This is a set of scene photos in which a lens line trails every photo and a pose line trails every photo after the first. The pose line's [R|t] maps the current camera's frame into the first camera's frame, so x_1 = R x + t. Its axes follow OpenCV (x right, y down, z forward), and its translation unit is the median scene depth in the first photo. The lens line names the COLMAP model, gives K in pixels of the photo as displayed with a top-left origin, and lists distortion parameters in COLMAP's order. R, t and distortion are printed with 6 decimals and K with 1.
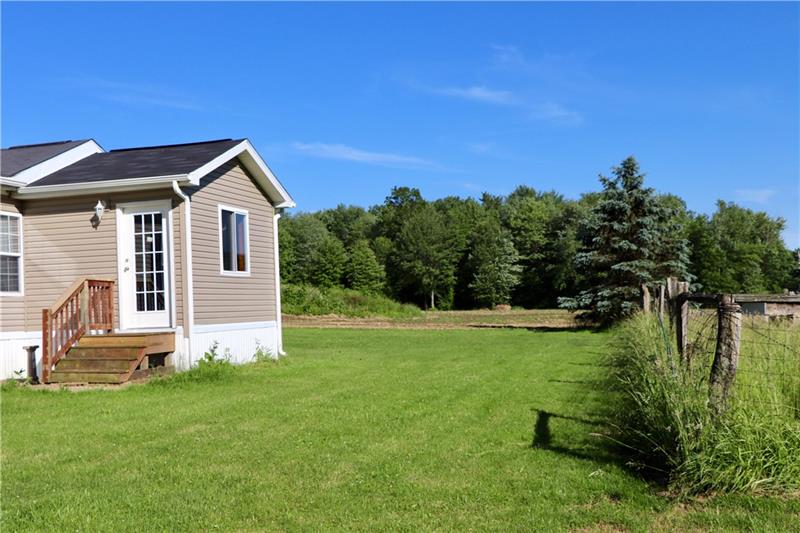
lens RADIAL K [[941.3, 0, 399.9], [0, 941.3, 267.5], [0, 0, 1]] dist [0.033111, 0.000000]
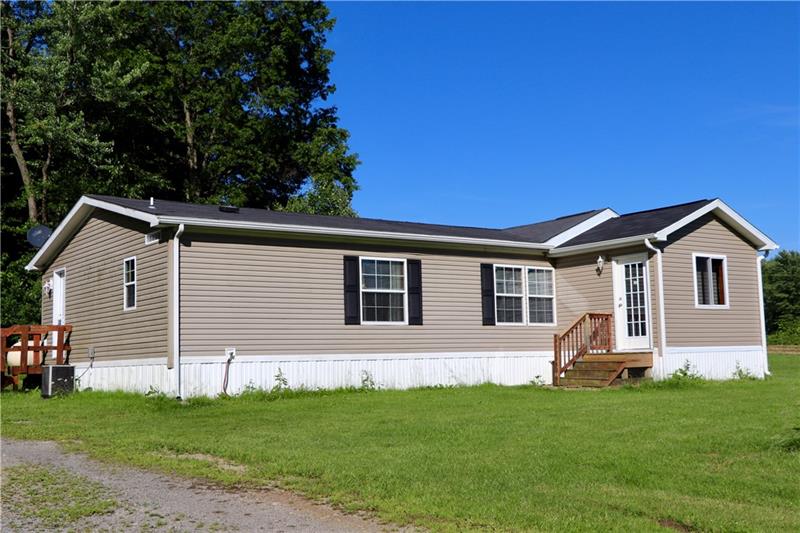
lens RADIAL K [[941.3, 0, 402.6], [0, 941.3, 276.9], [0, 0, 1]] dist [0.033111, 0.000000]
pose [[0.784536, -0.038951, -0.618858, 0.302651], [0.023232, 0.999171, -0.033436, -0.001070], [0.619648, 0.011855, 0.784791, -0.253512]]
